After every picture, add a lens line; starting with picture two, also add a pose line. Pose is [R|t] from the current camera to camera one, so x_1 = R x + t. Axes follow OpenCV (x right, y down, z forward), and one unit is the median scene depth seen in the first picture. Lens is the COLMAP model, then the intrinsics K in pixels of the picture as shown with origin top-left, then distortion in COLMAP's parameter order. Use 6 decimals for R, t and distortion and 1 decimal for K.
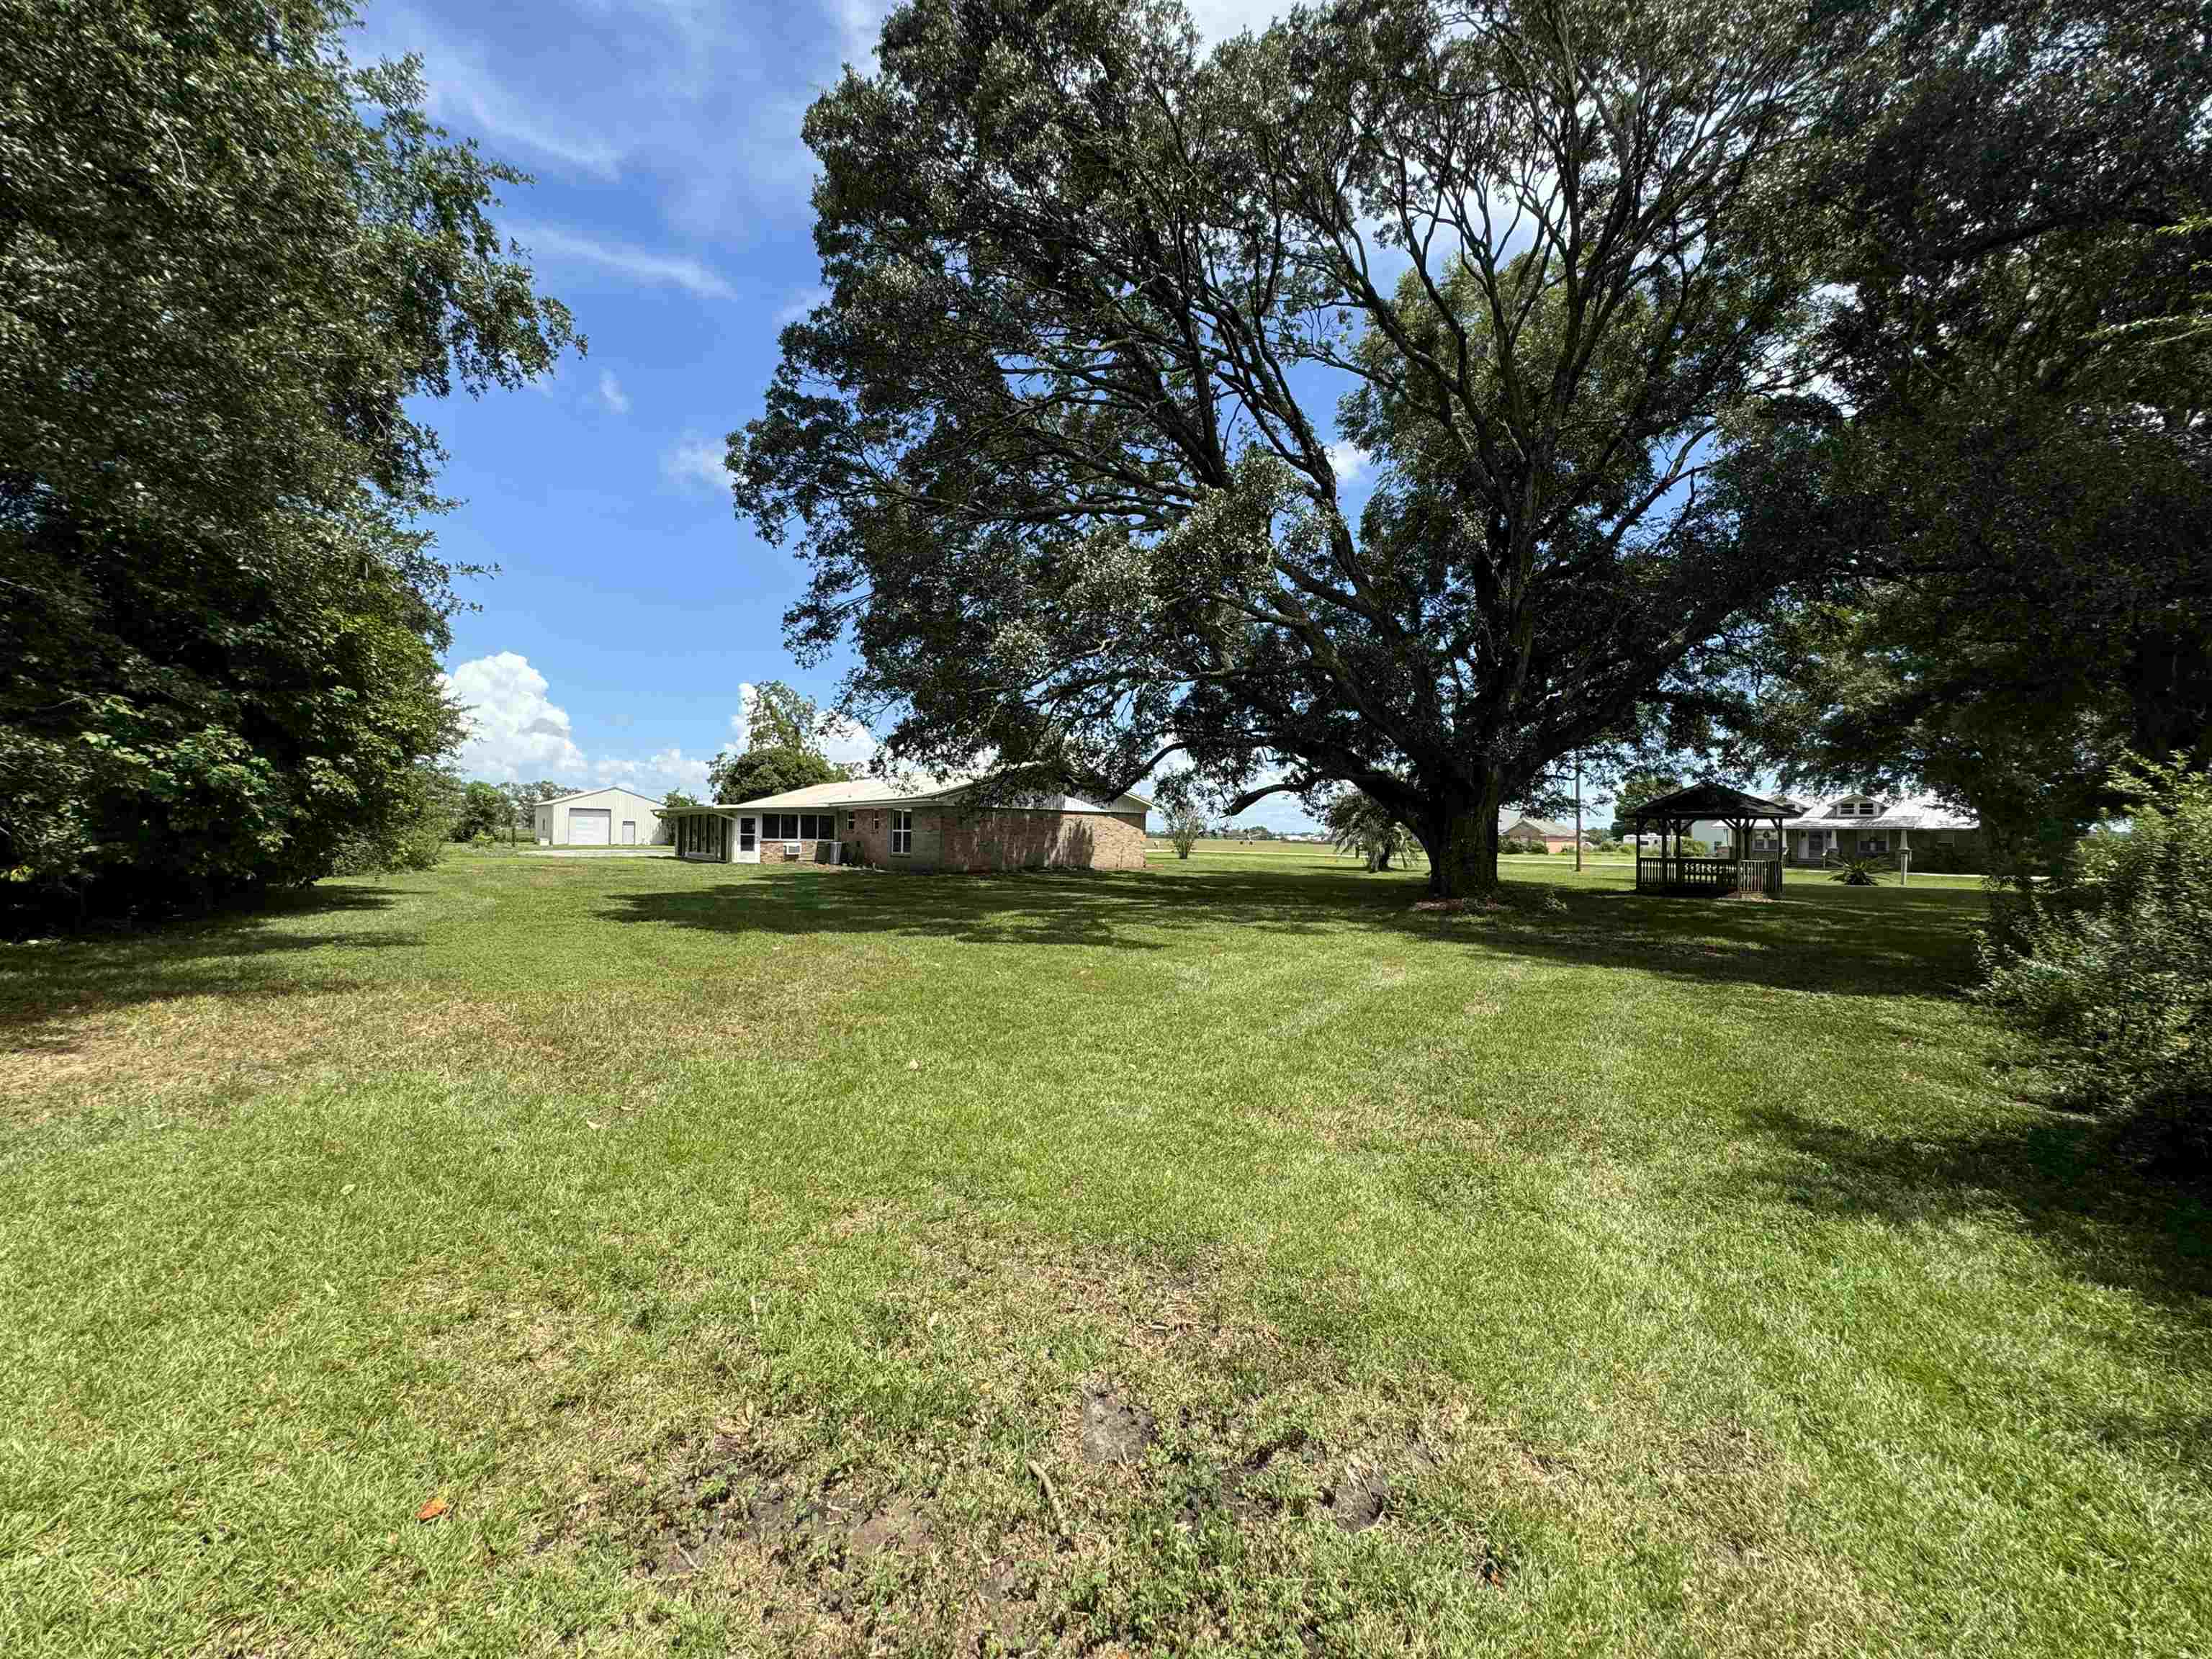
lens RADIAL K [[903.6, 0, 1106.0], [0, 903.6, 829.5], [0, 0, 1]] dist [-0.002478, -0.000131]
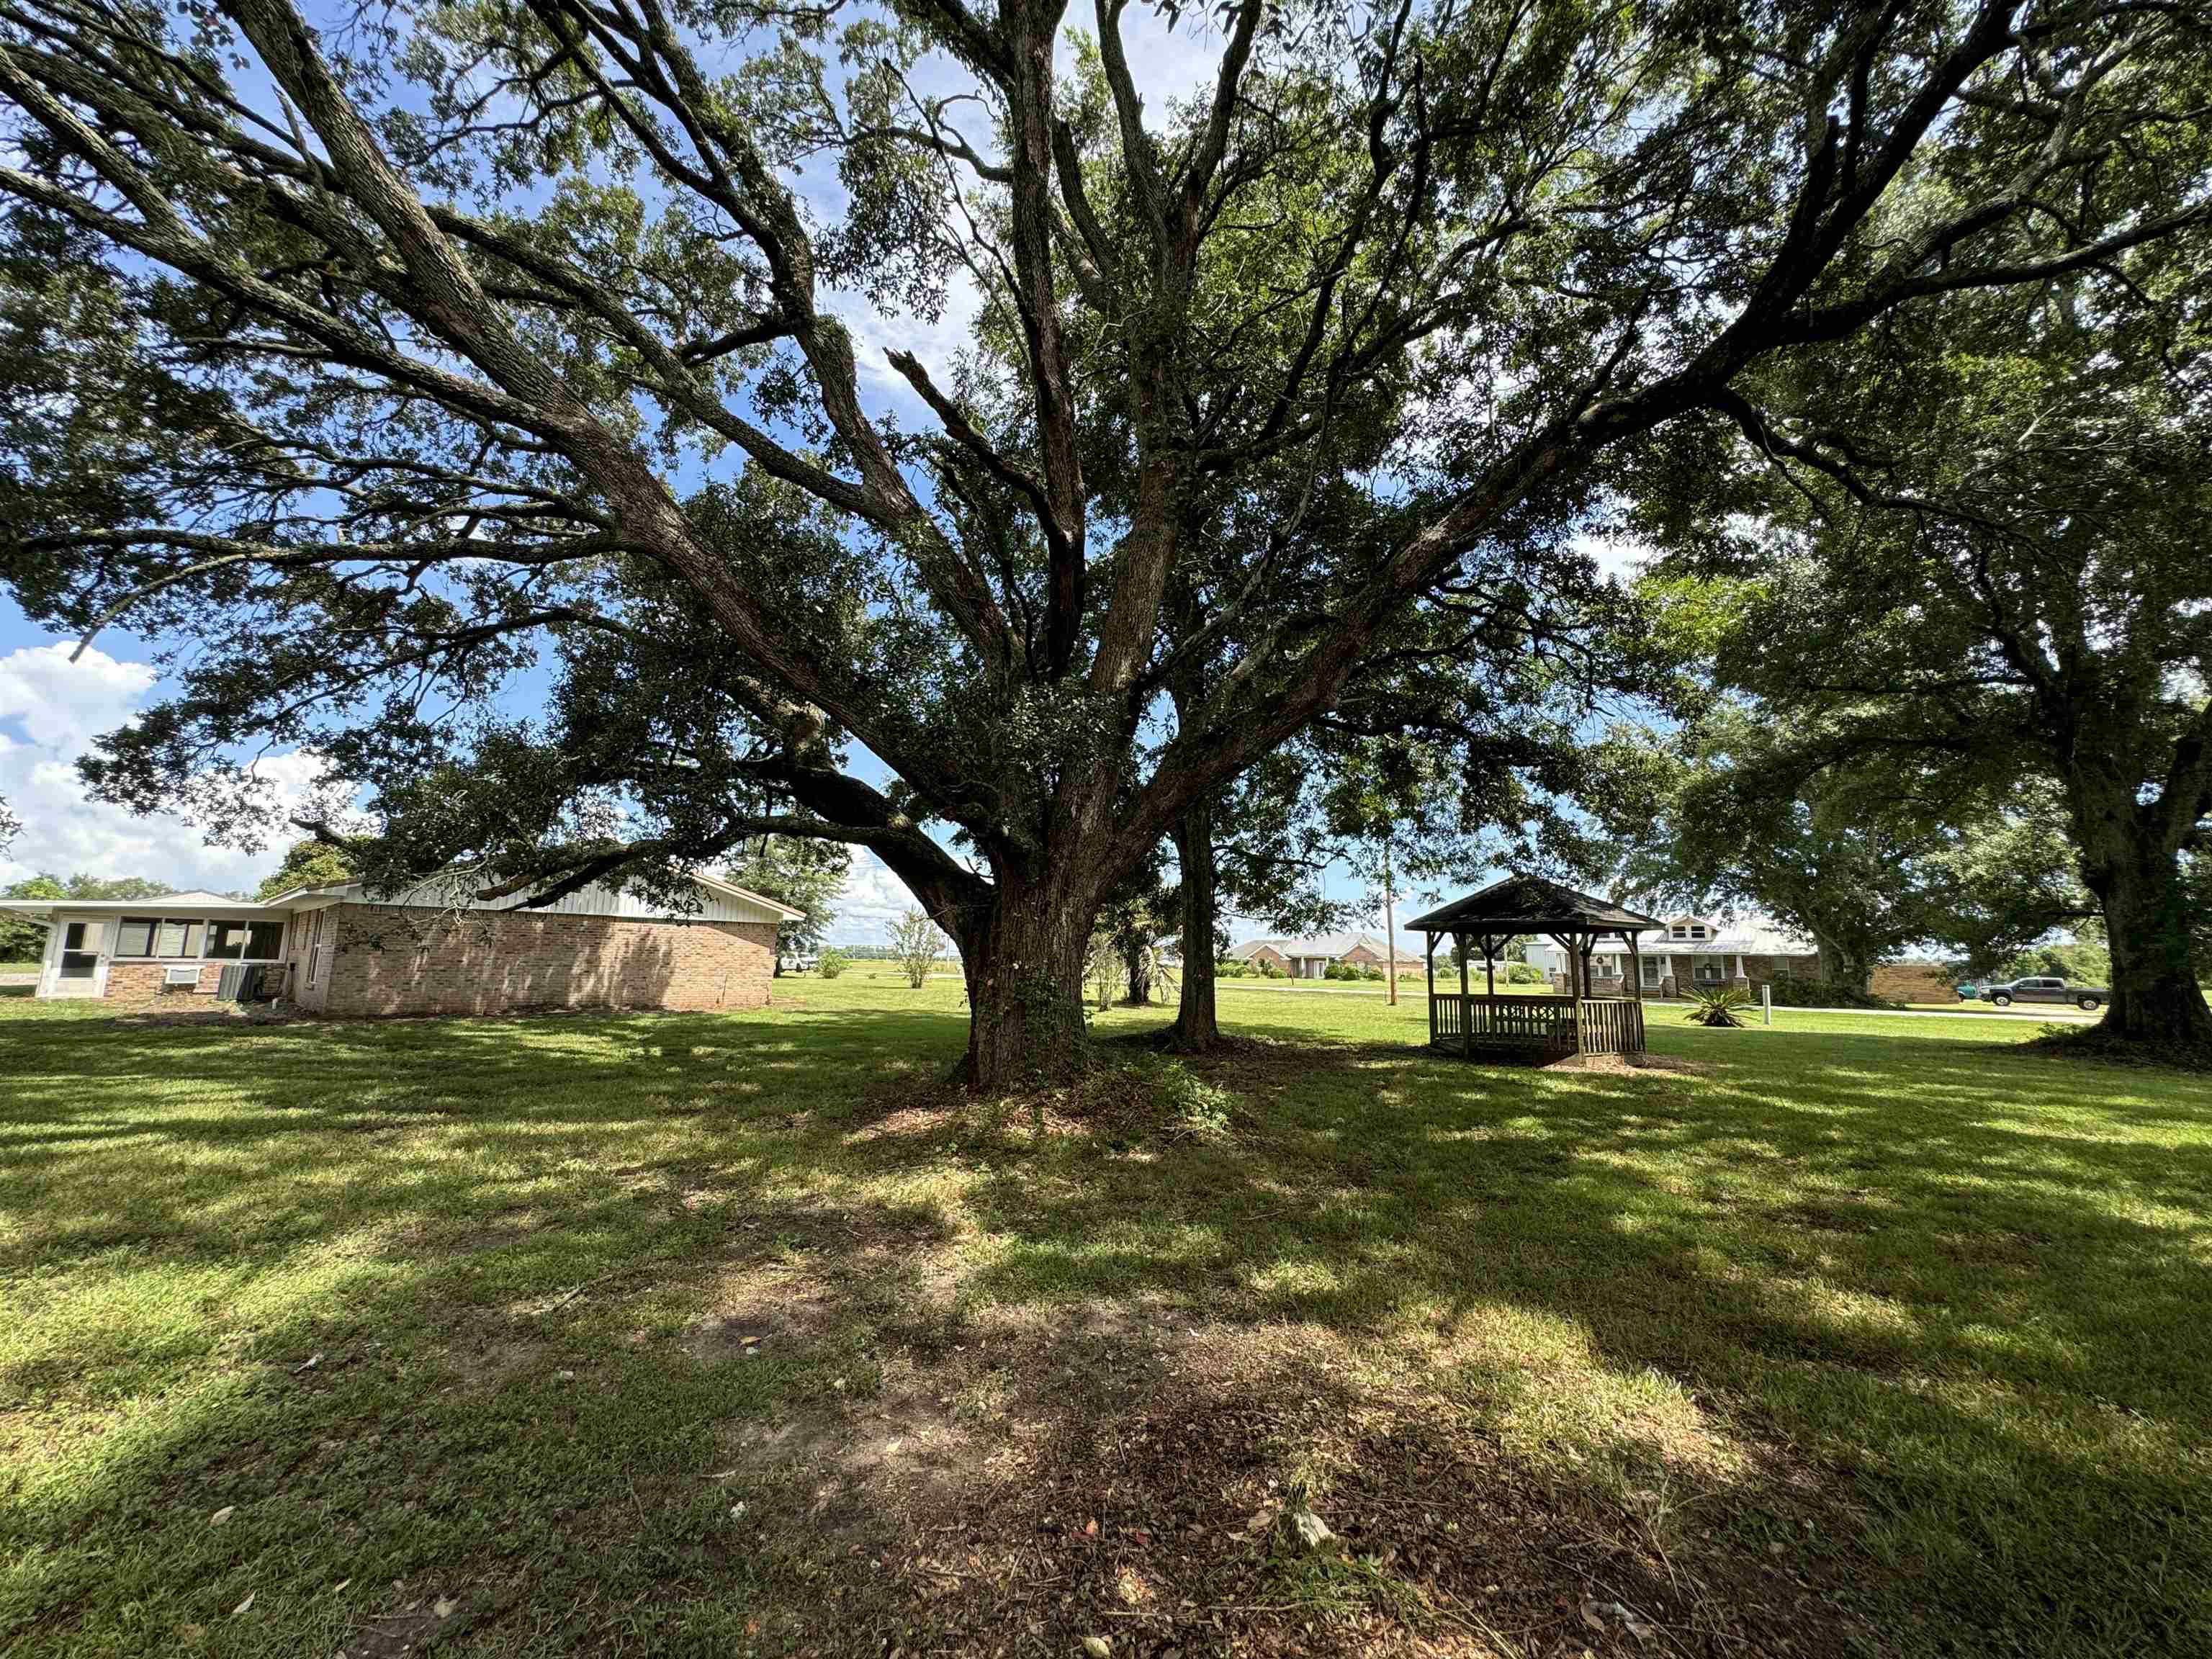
lens RADIAL K [[903.6, 0, 1106.0], [0, 903.6, 829.5], [0, 0, 1]] dist [-0.002478, -0.000131]
pose [[0.990124, 0.025114, 0.137924, 0.229678], [-0.006188, 0.990693, -0.135974, 0.003646], [-0.140055, 0.133778, 0.981065, 0.330616]]
